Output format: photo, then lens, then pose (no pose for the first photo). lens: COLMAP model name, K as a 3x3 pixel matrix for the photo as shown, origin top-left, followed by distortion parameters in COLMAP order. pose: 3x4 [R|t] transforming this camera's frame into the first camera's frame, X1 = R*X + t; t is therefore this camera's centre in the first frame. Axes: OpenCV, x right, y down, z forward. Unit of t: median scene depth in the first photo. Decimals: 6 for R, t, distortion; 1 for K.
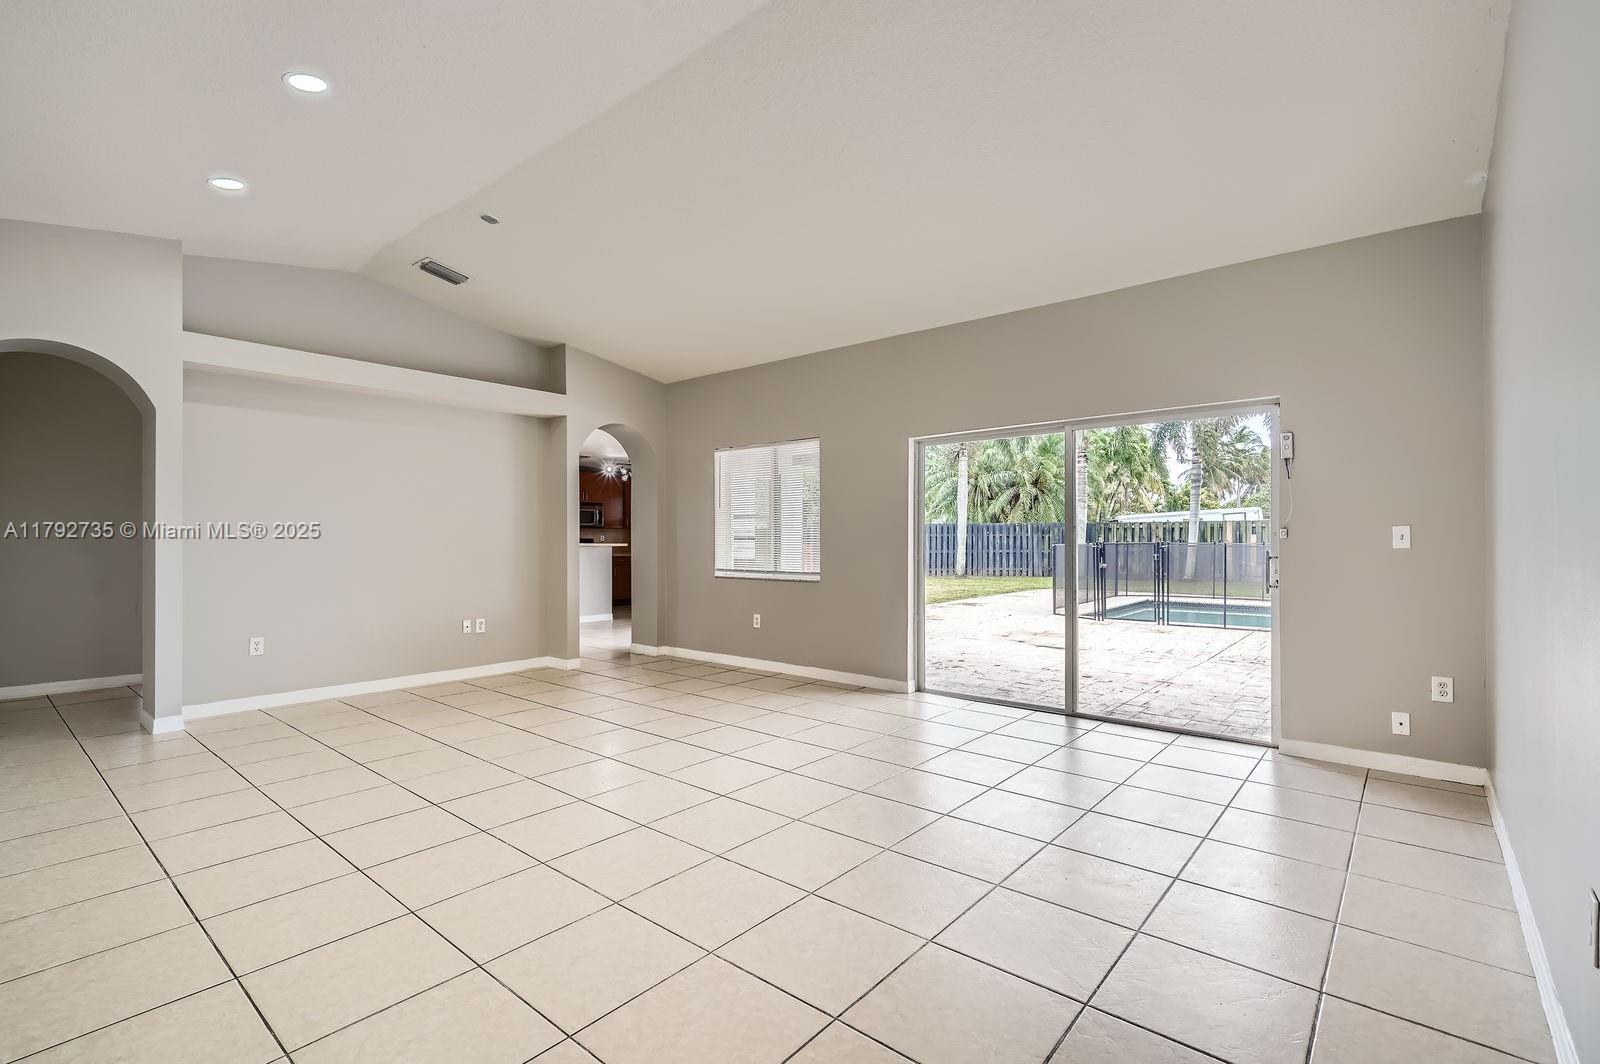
lens RADIAL K [[735.4, 0, 796.7], [0, 735.4, 535.7], [0, 0, 1]] dist [-0.001256, 0.001300]
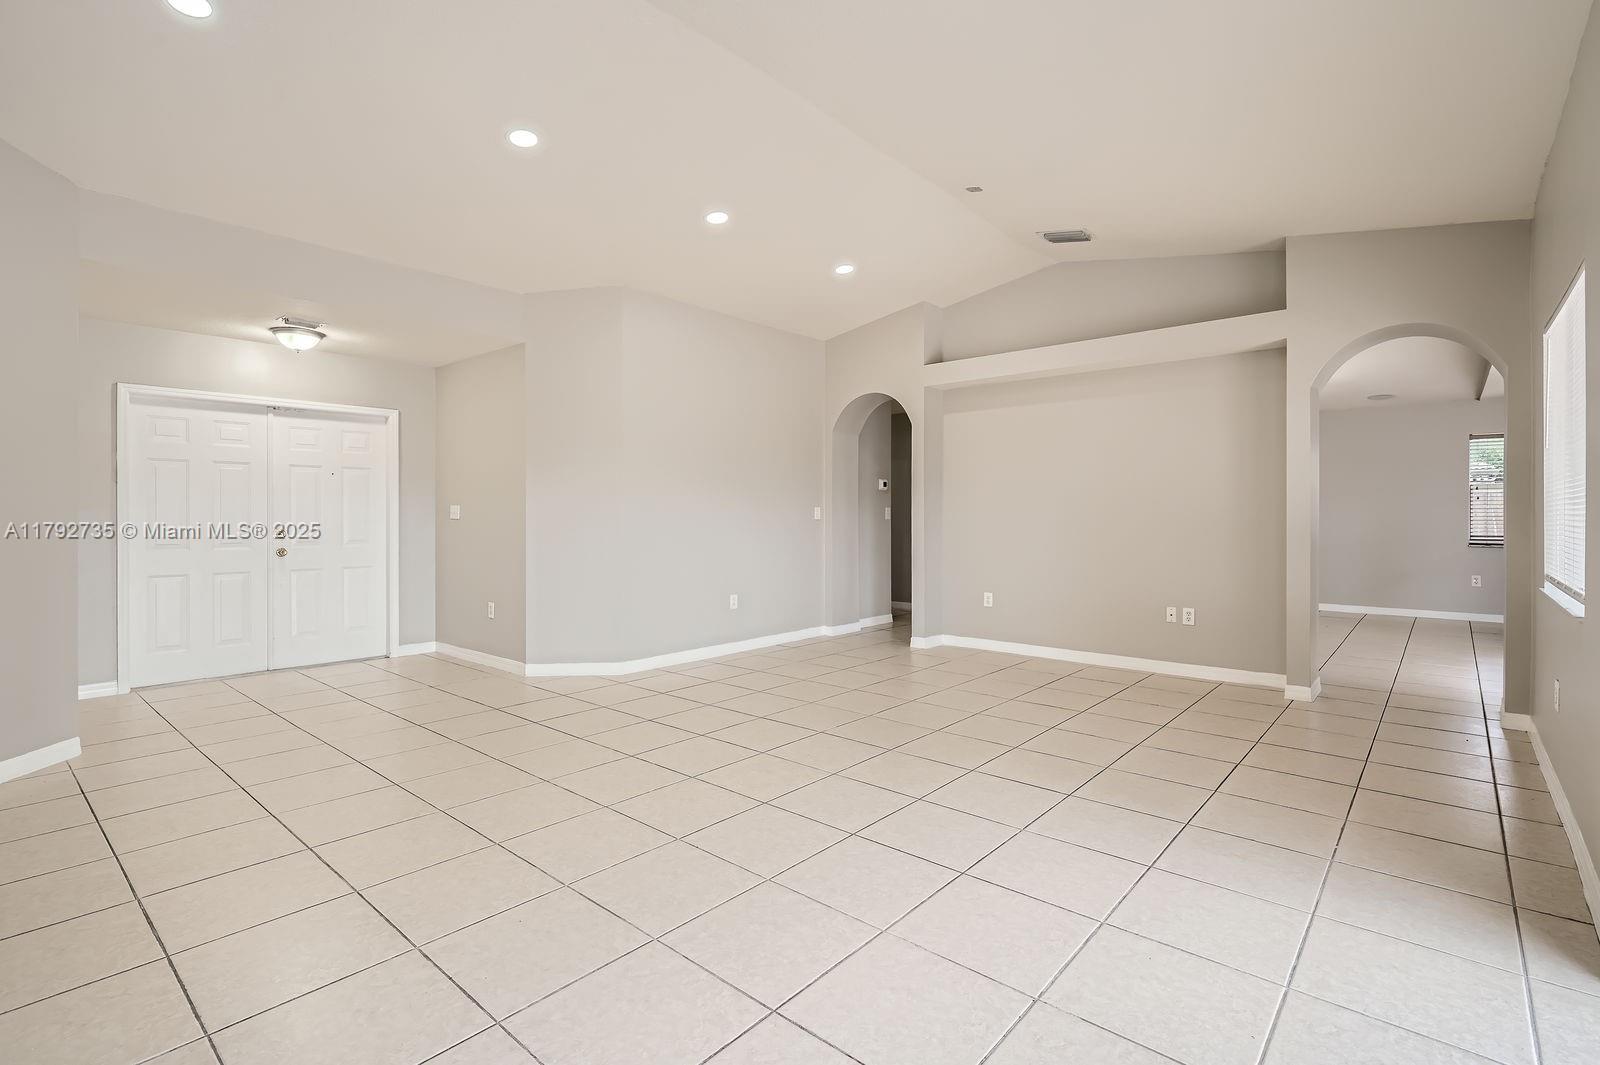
lens RADIAL K [[735.4, 0, 798.0], [0, 735.4, 522.9], [0, 0, 1]] dist [-0.001256, 0.001300]
pose [[-0.016178, 0.008822, -0.999830, 0.423072], [0.002008, 0.999959, 0.008791, 0.006841], [0.999867, -0.001865, -0.016195, 0.569908]]
